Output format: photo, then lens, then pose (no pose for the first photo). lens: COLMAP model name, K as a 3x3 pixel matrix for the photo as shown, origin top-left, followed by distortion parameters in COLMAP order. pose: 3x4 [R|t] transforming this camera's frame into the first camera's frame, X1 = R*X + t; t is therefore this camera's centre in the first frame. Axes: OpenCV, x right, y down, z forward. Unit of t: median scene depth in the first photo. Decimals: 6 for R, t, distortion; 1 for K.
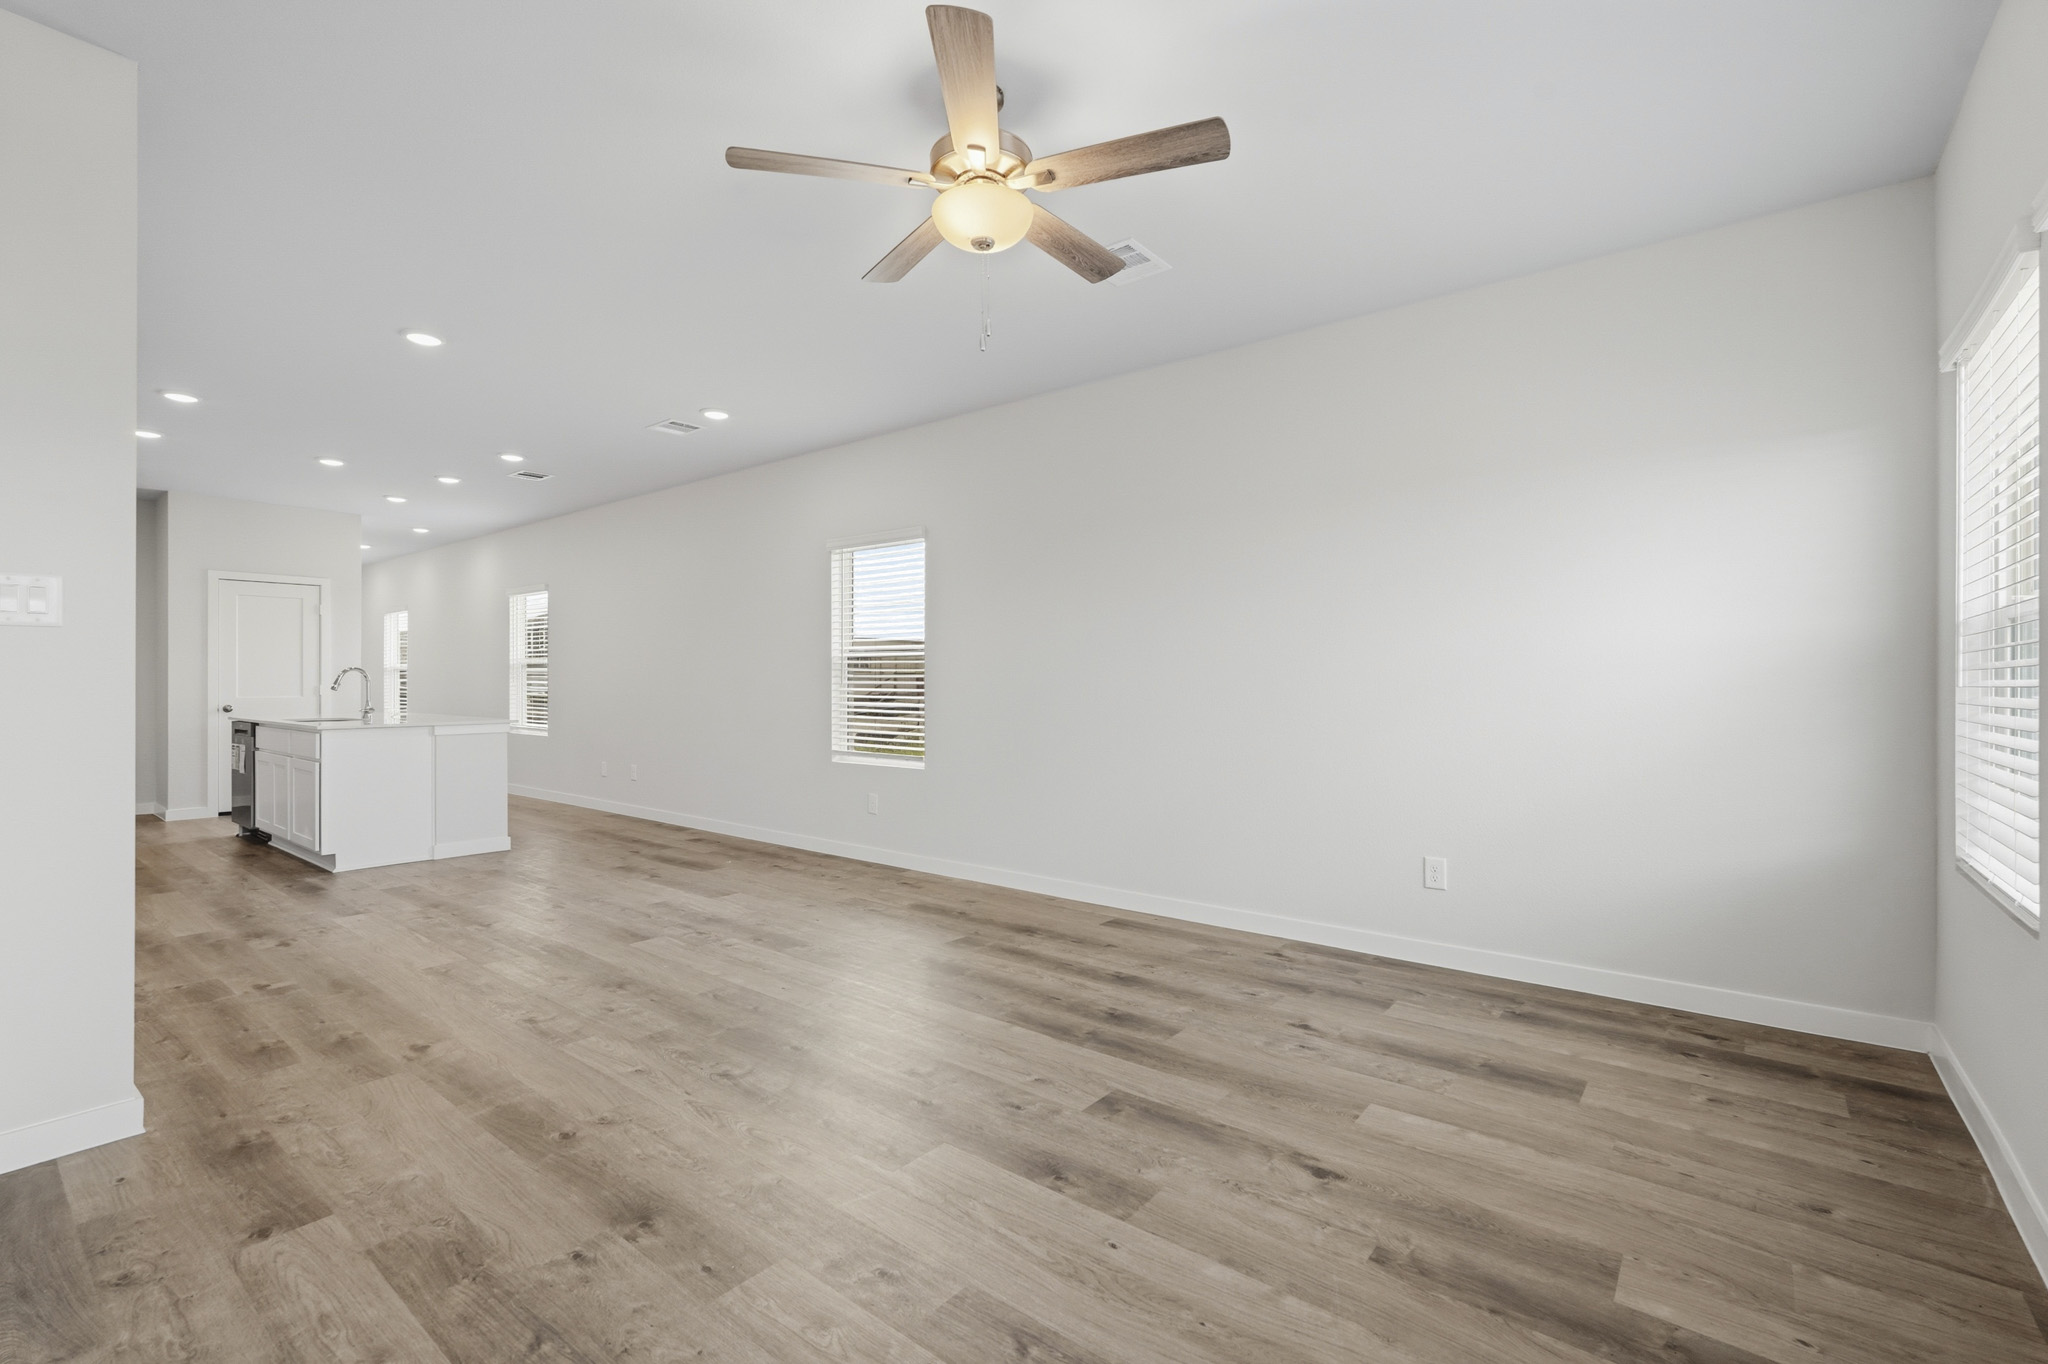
lens RADIAL K [[914.8, 0, 1031.7], [0, 914.8, 675.4], [0, 0, 1]] dist [-0.008770, 0.001639]
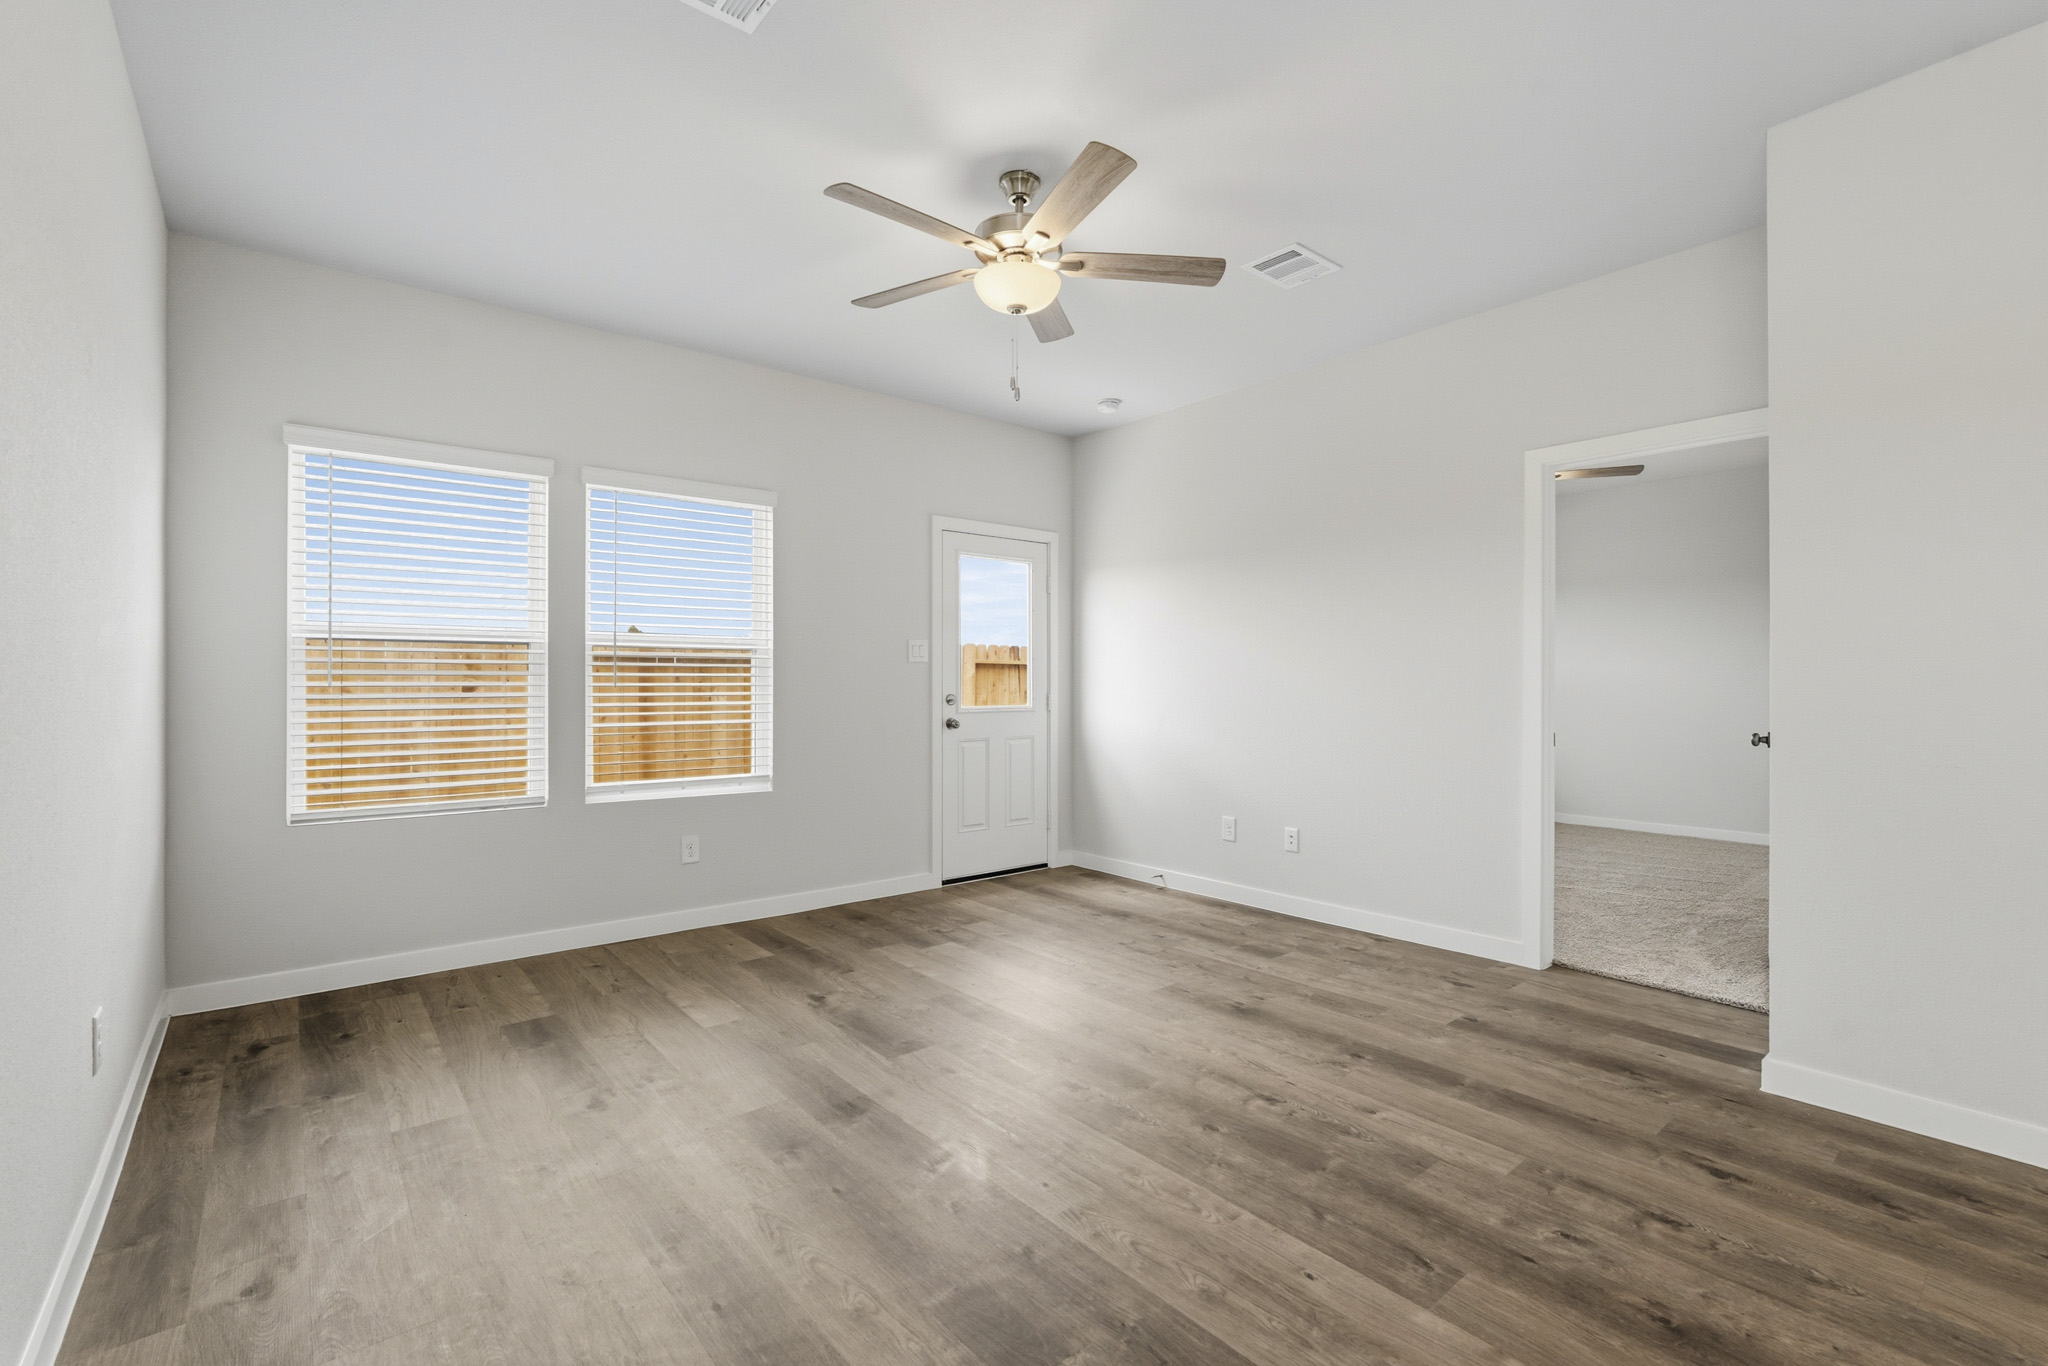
lens RADIAL K [[914.8, 0, 1031.7], [0, 914.8, 676.4], [0, 0, 1]] dist [-0.008770, 0.001639]
pose [[-0.979821, 0.000008, 0.199878, -0.281964], [-0.002753, 0.999905, -0.013535, 0.012360], [-0.199859, -0.013812, -0.979727, 1.973864]]
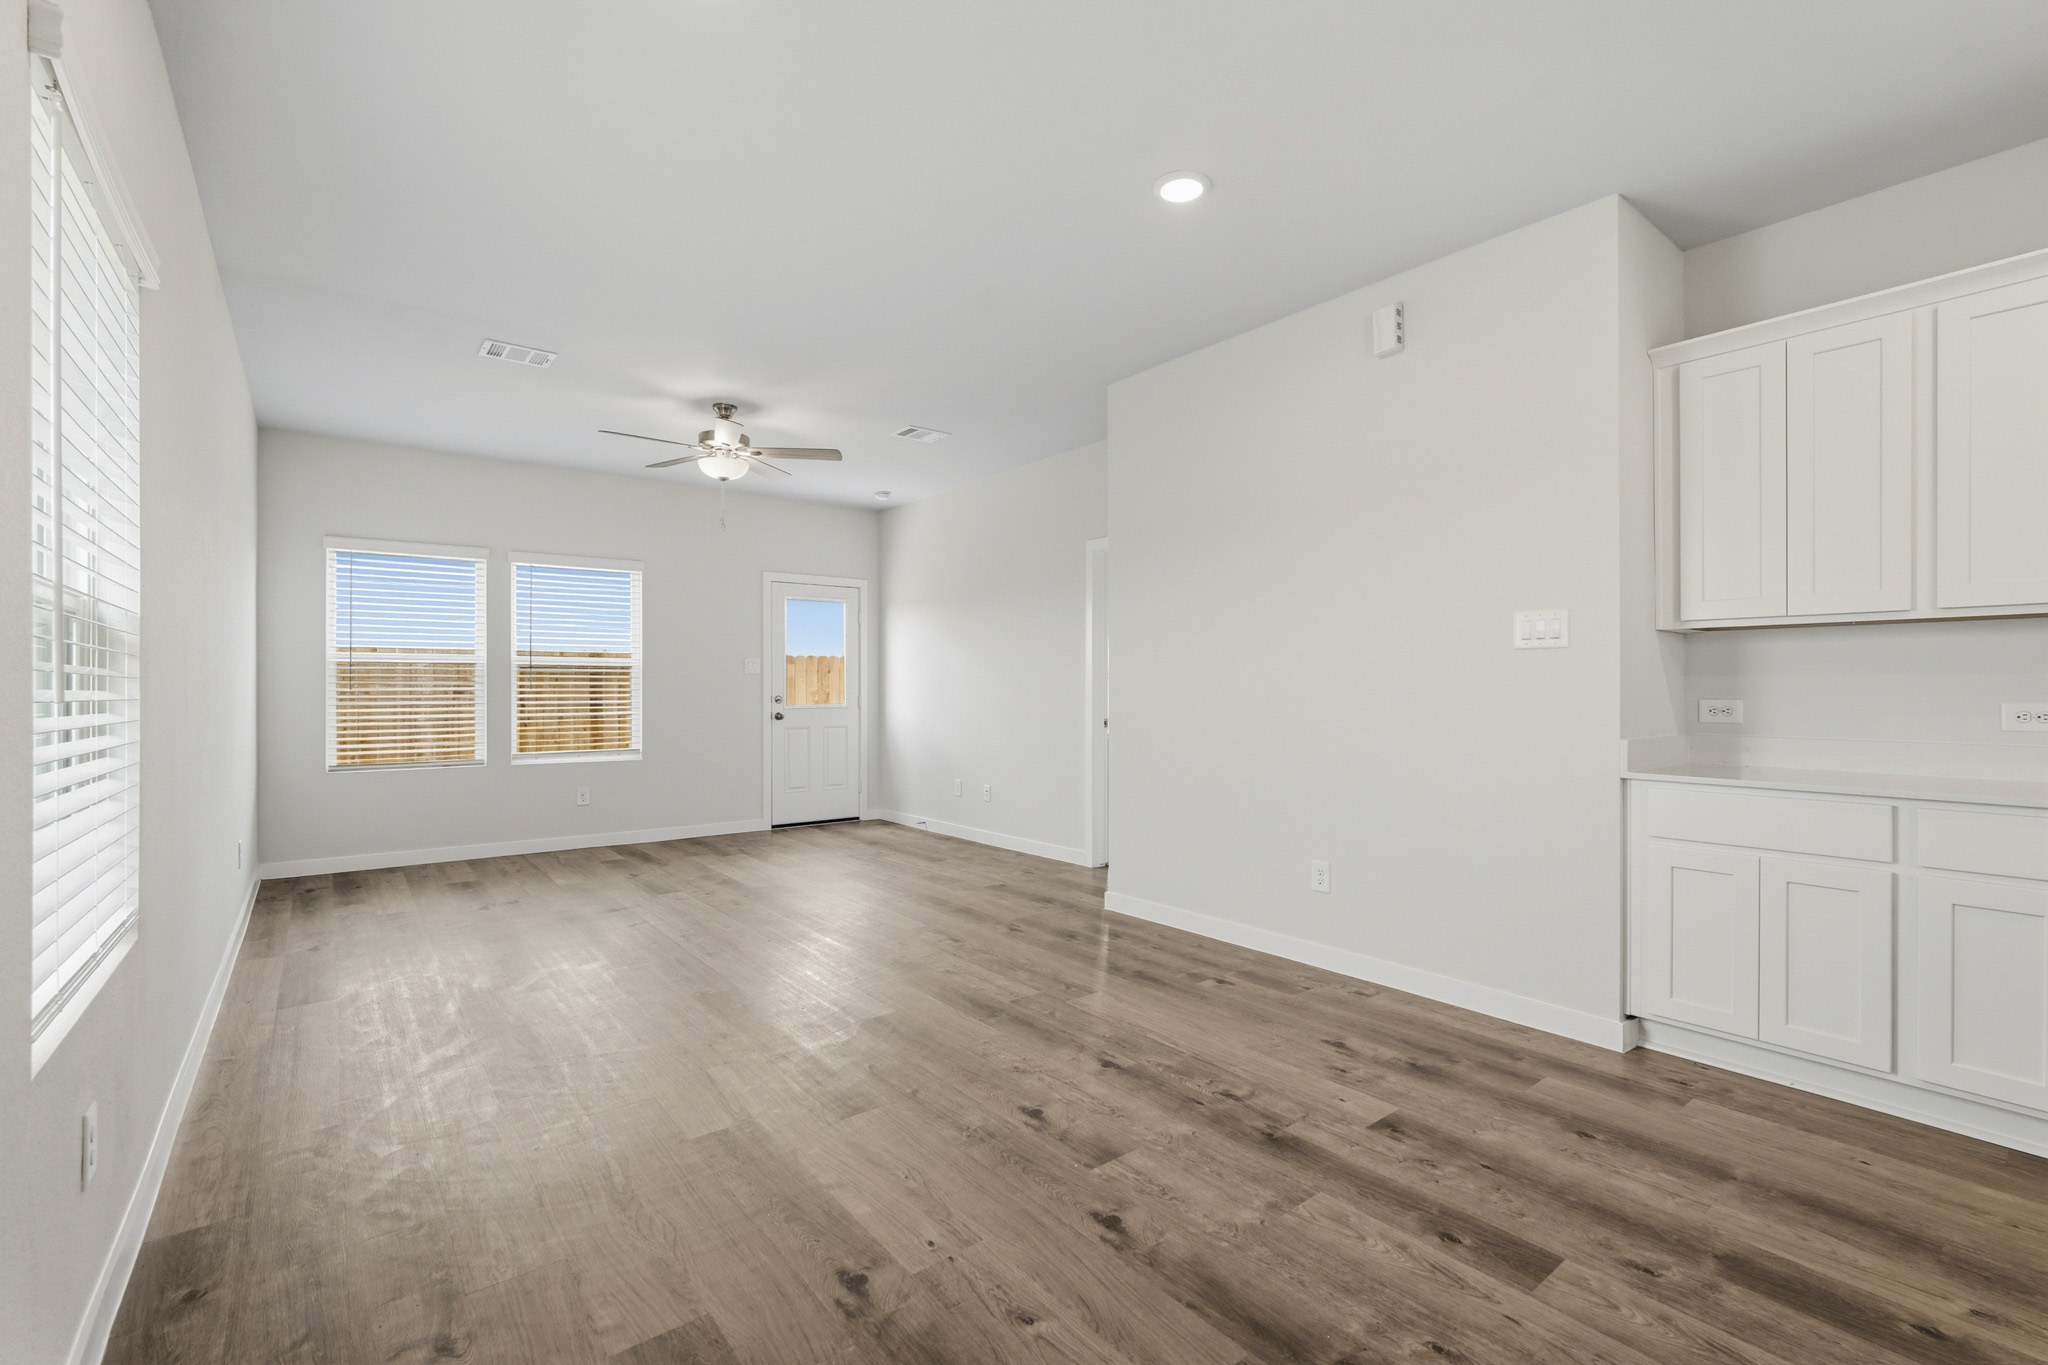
lens RADIAL K [[911.9, 0, 1024.0], [0, 911.9, 682.5], [0, 0, 1]] dist [-0.001230, 0.000241]
pose [[-0.972619, 0.002359, 0.232394, -1.110539], [-0.000275, 0.999936, -0.011301, 0.015006], [-0.232406, -0.011056, -0.972556, 2.644761]]
